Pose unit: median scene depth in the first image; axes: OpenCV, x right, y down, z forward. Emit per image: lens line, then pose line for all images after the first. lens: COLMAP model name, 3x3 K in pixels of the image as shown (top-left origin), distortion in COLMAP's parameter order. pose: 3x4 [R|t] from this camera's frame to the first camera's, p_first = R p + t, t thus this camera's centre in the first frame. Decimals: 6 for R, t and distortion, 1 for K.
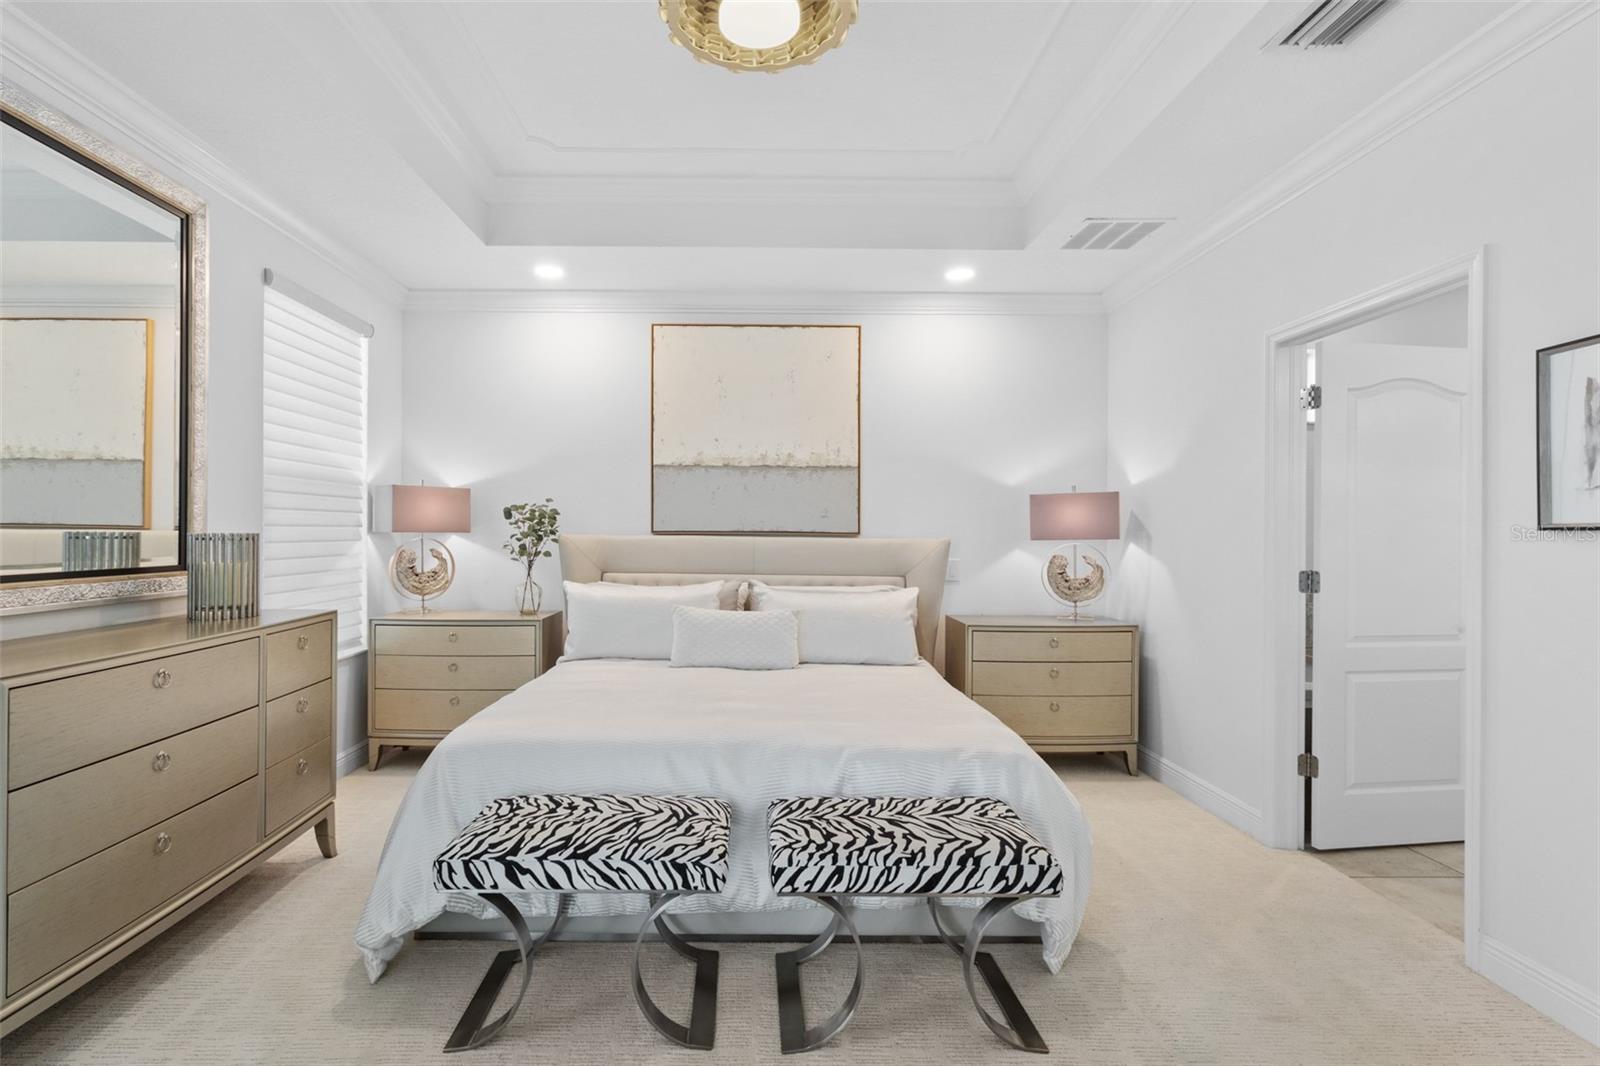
lens RADIAL K [[727.1, 0, 793.6], [0, 727.1, 530.5], [0, 0, 1]] dist [-0.001956, 0.000592]
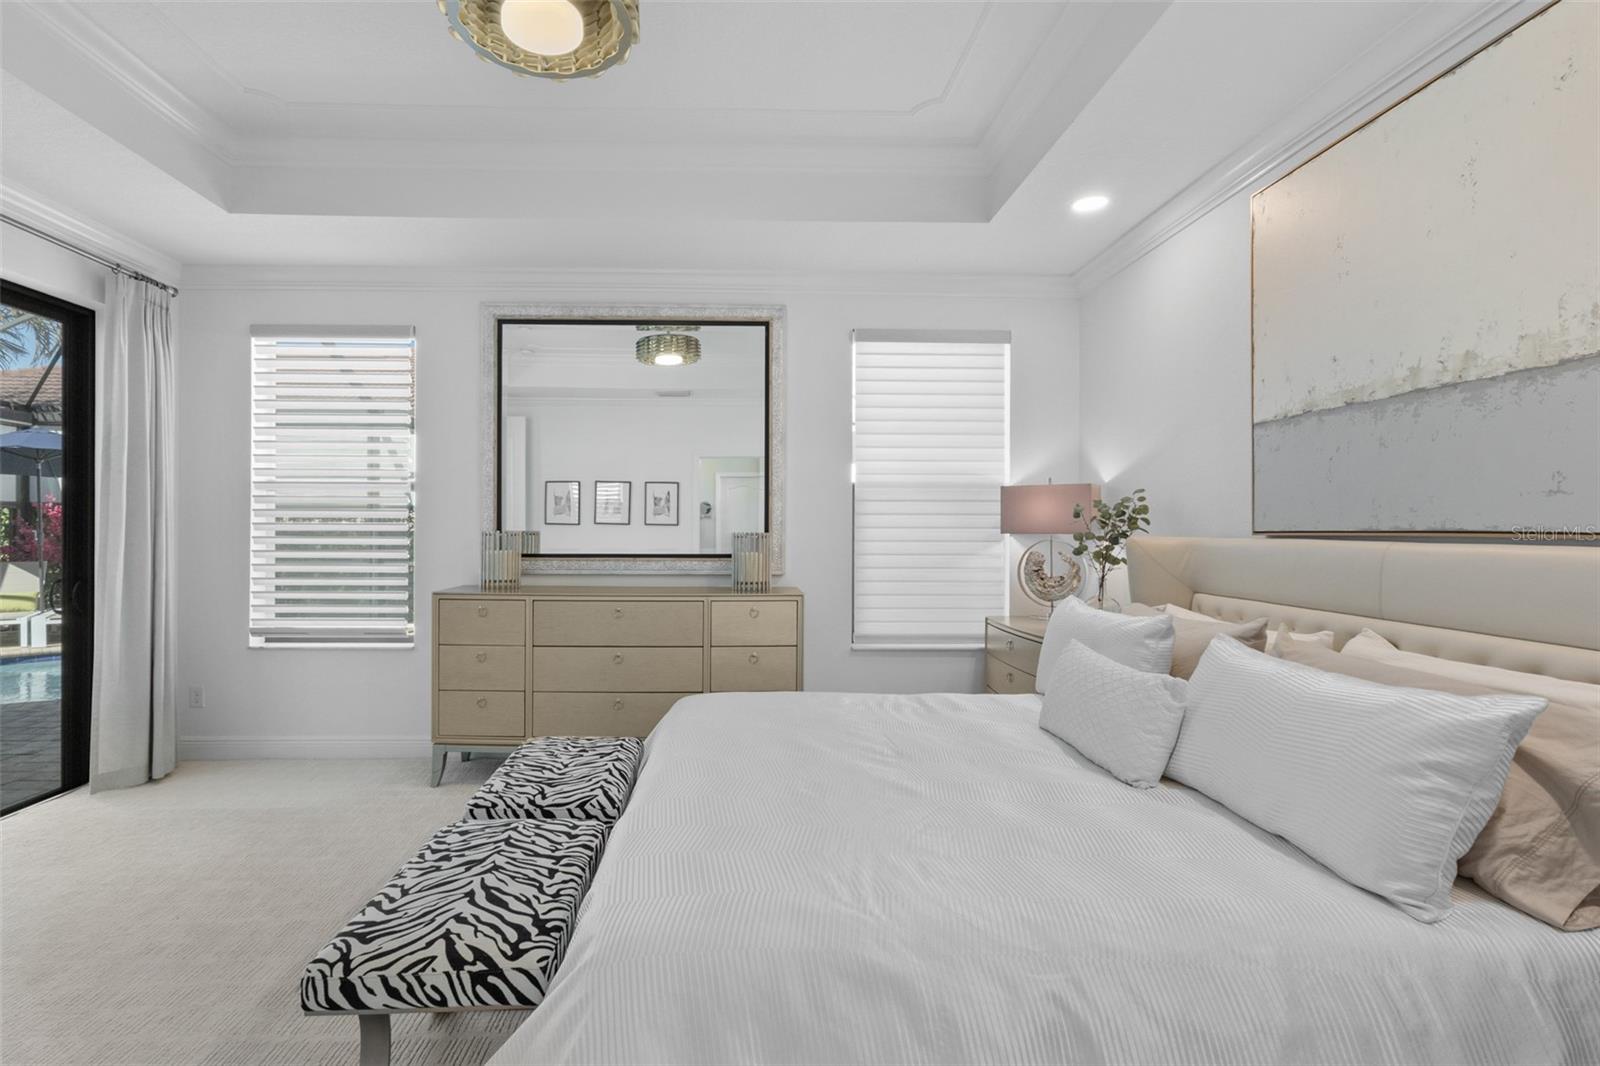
lens RADIAL K [[811.0, 0, 794.8], [0, 811.0, 529.4], [0, 0, 1]] dist [0.002473, 0.000208]
pose [[0.003512, -0.007943, -0.999962, 1.054929], [-0.001688, 0.999967, -0.007949, 0.011185], [0.999992, 0.001716, 0.003498, 1.311615]]
